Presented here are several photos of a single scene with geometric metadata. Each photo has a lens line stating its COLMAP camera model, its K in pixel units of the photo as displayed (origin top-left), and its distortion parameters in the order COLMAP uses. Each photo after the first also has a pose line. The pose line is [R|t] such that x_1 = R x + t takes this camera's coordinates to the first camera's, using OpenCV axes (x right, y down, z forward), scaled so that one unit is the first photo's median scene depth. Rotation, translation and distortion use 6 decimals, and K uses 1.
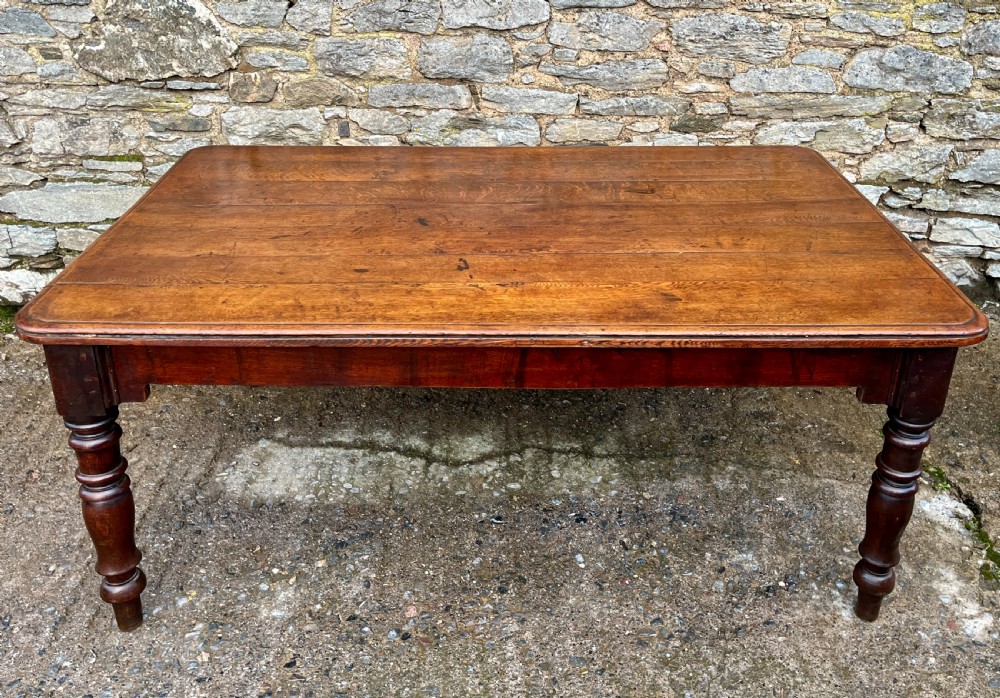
lens RADIAL K [[916.8, 0, 527.3], [0, 916.8, 249.4], [0, 0, 1]] dist [0.039899, -0.023239]
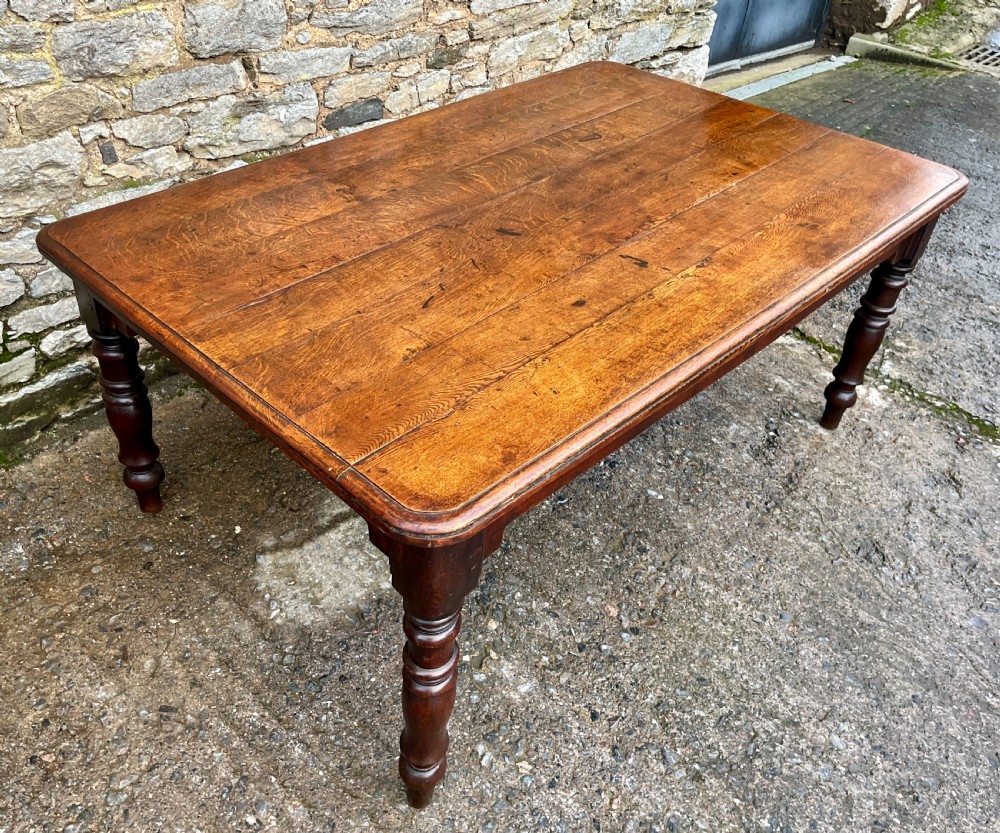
lens RADIAL K [[893.6, 0, 445.2], [0, 893.6, 385.3], [0, 0, 1]] dist [0.041156, -0.041269]
pose [[0.729895, -0.389102, 0.562008, -0.487215], [0.239999, 0.915712, 0.322293, -0.130097], [-0.640042, -0.100359, 0.761757, 0.271728]]
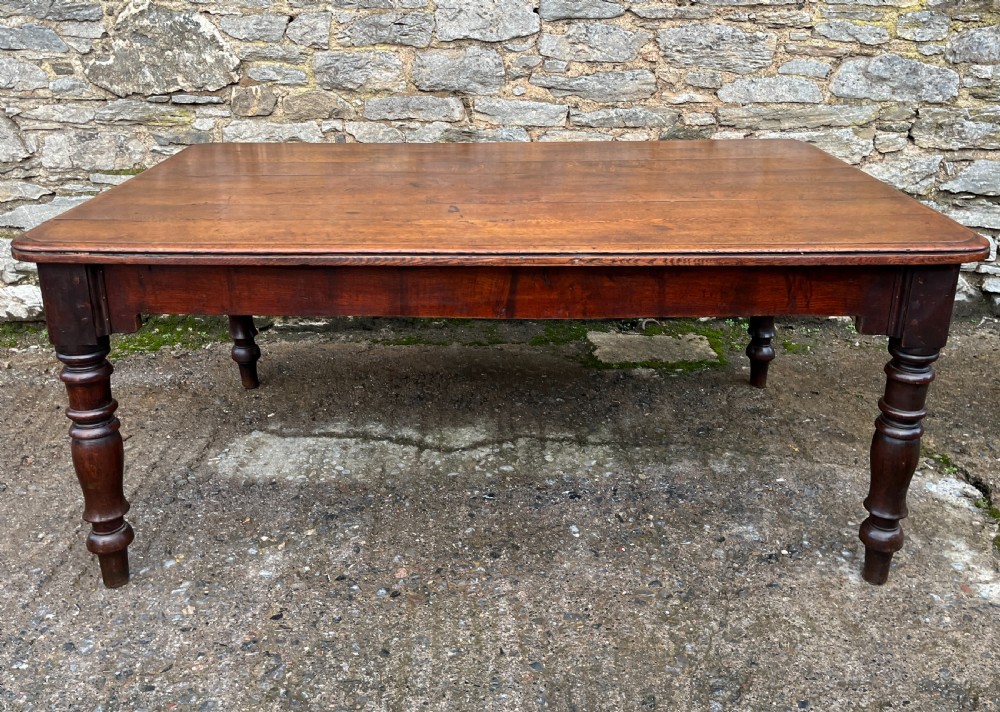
lens RADIAL K [[892.5, 0, 495.5], [0, 892.5, 282.4], [0, 0, 1]] dist [0.035278, -0.013440]
pose [[0.999530, -0.006731, -0.029900, 0.002692], [0.004061, 0.996068, -0.088496, 0.117150], [0.030378, 0.088333, 0.995628, 0.022718]]
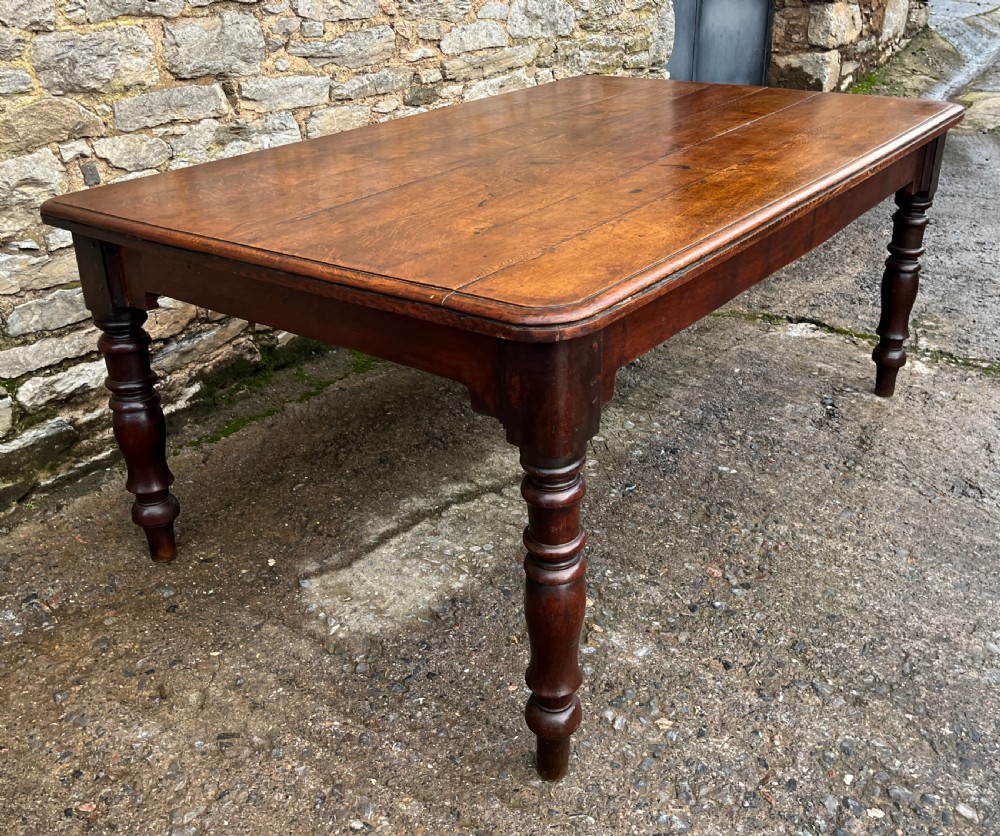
lens RADIAL K [[1011.9, 0, 501.6], [0, 1011.9, 350.4], [0, 0, 1]] dist [0.025962, 0.000000]
pose [[0.612546, -0.326817, 0.719707, -0.606511], [0.345054, 0.929742, 0.128517, -0.001596], [-0.711144, 0.169616, 0.682279, 0.303209]]
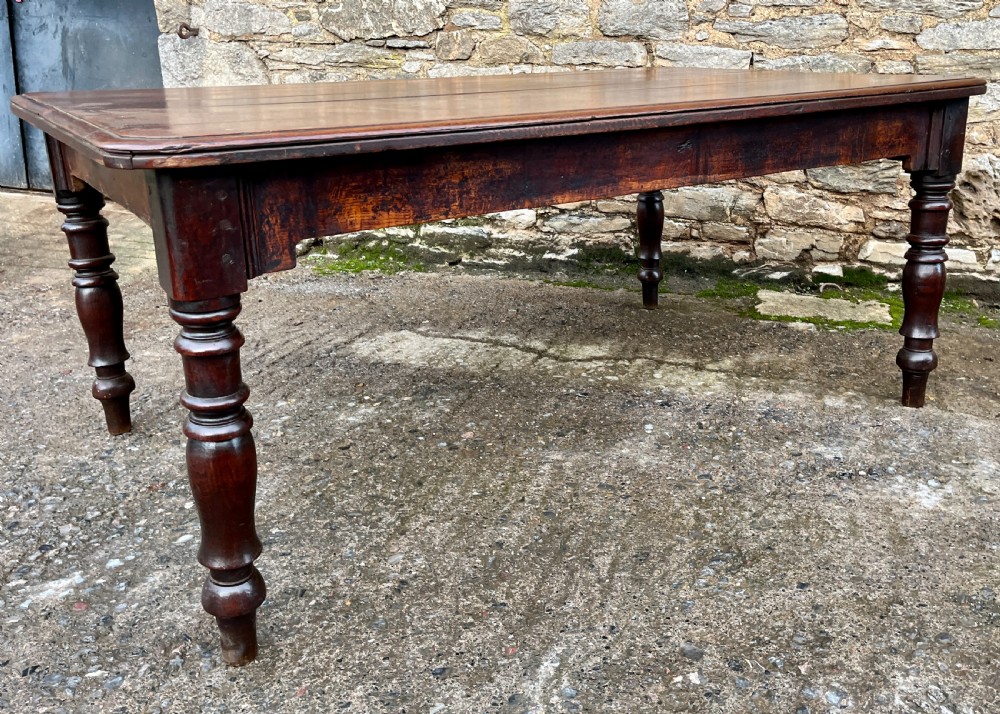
lens RADIAL K [[892.5, 0, 552.0], [0, 892.5, 300.1], [0, 0, 1]] dist [0.035278, -0.013440]
pose [[0.946261, 0.076830, -0.314147, 0.180301], [-0.115767, 0.987474, -0.107207, 0.233029], [0.301975, 0.137814, 0.943302, 0.048596]]
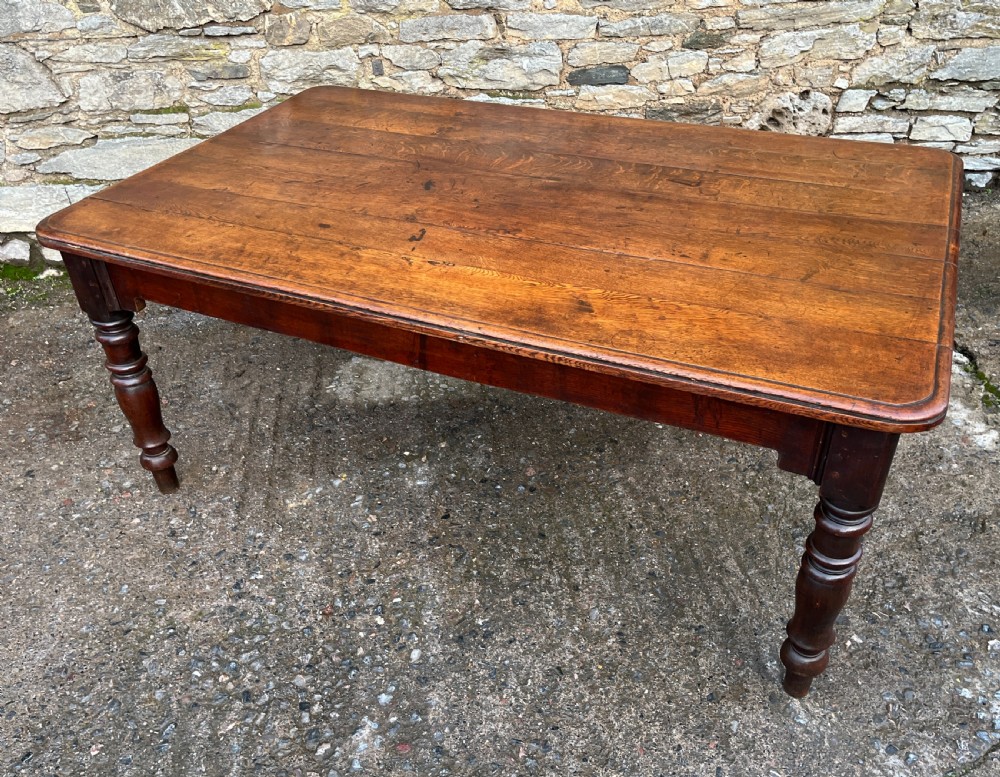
lens RADIAL K [[863.7, 0, 509.2], [0, 863.7, 392.1], [0, 0, 1]] dist [0.056493, -0.058324]
pose [[0.994389, -0.089008, 0.057165, -0.143166], [0.075557, 0.975824, 0.205083, 0.039060], [-0.074037, -0.199613, 0.977074, -0.055755]]
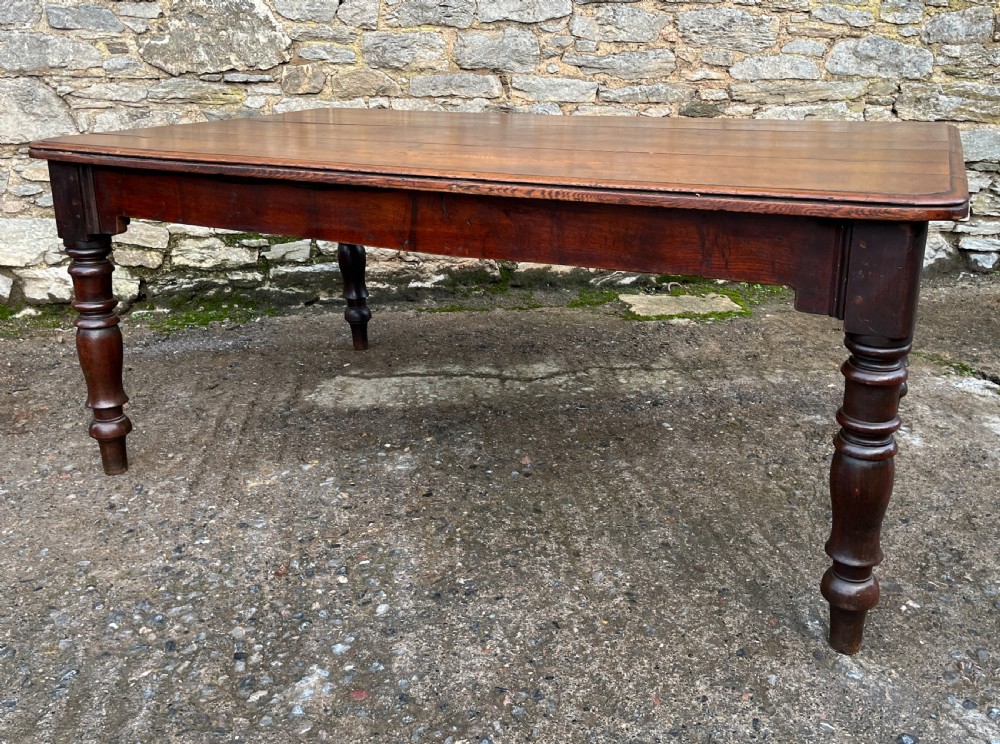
lens RADIAL K [[914.6, 0, 517.2], [0, 914.6, 291.5], [0, 0, 1]] dist [0.028601, 0.007055]
pose [[0.995423, -0.040720, 0.086460, -0.150798], [0.052940, 0.988144, -0.144116, 0.240447], [-0.079566, 0.148033, 0.985777, -0.051371]]
